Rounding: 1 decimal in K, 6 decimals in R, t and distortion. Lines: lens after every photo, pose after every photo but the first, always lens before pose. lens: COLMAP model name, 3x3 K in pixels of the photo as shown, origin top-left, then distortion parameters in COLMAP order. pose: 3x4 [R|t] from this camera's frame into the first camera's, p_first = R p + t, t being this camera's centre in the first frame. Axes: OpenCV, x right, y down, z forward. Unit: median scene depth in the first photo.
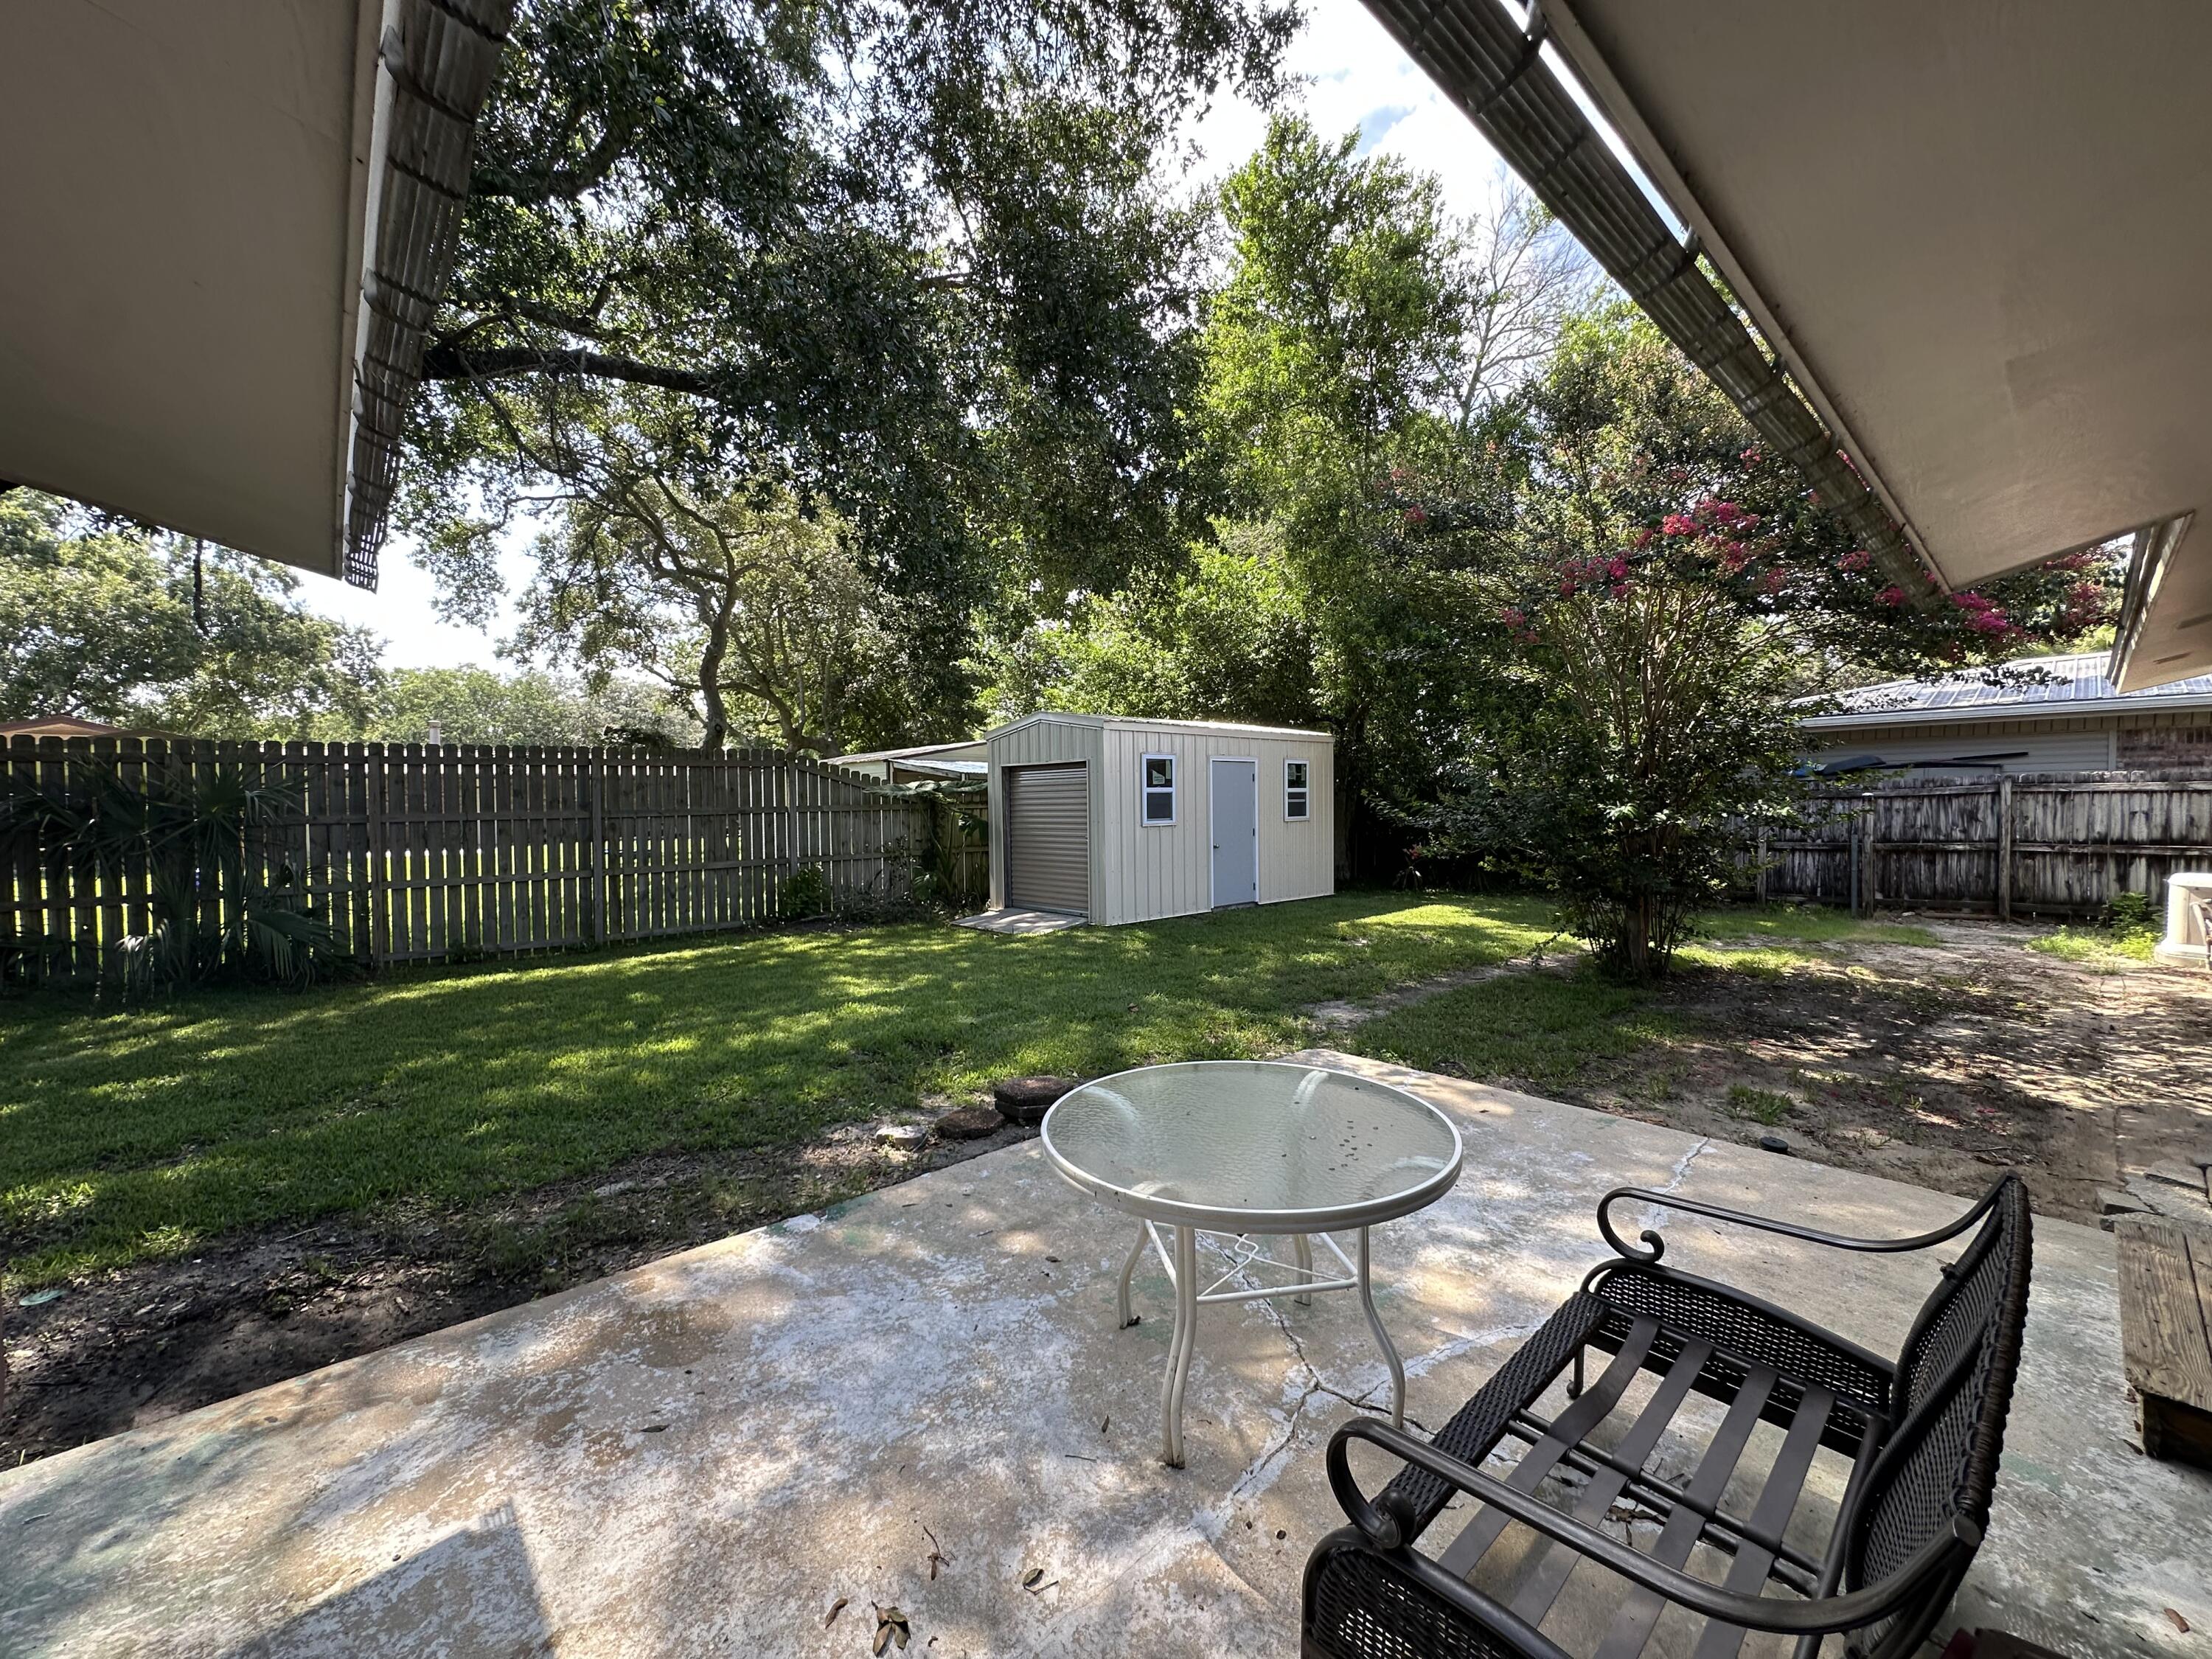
lens RADIAL K [[889.7, 0, 1109.6], [0, 889.7, 825.3], [0, 0, 1]] dist [-0.003294, 0.001188]
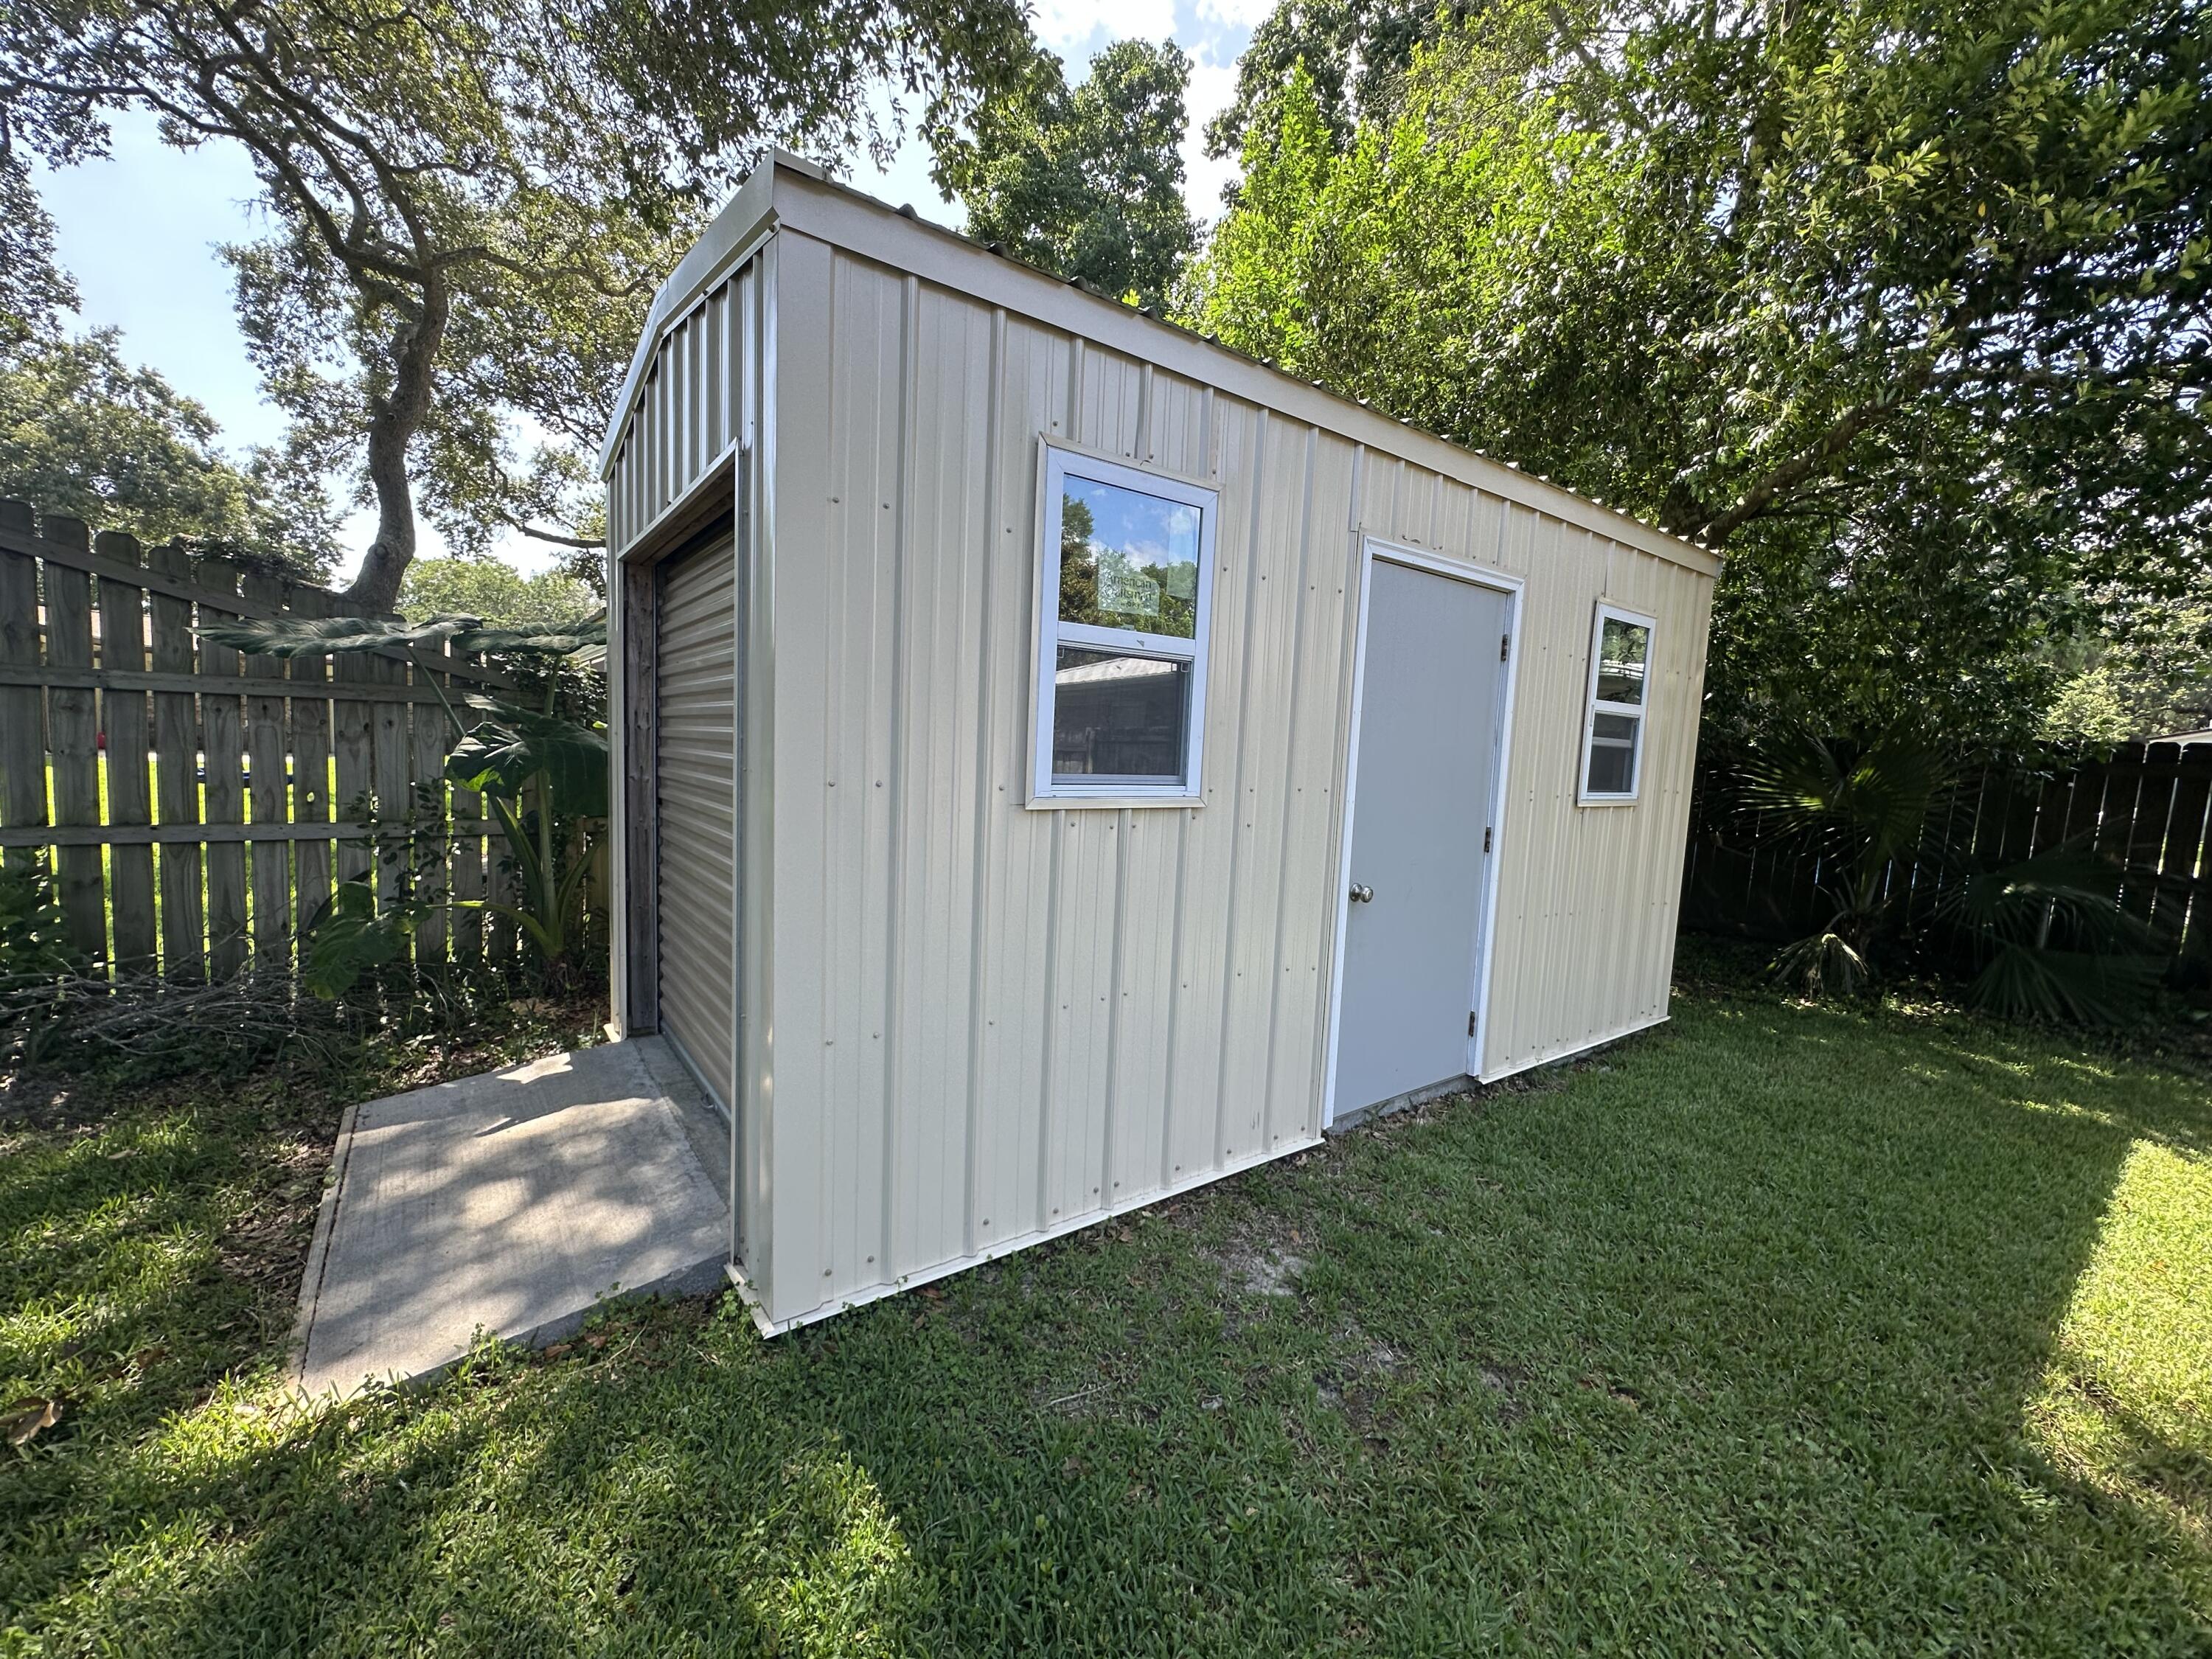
lens RADIAL K [[889.7, 0, 1107.5], [0, 889.7, 826.1], [0, 0, 1]] dist [-0.003294, 0.001188]
pose [[0.993895, 0.065668, -0.088655, 0.059869], [-0.060272, 0.996241, 0.062224, -0.006644], [0.092408, -0.056500, 0.994117, 0.639593]]
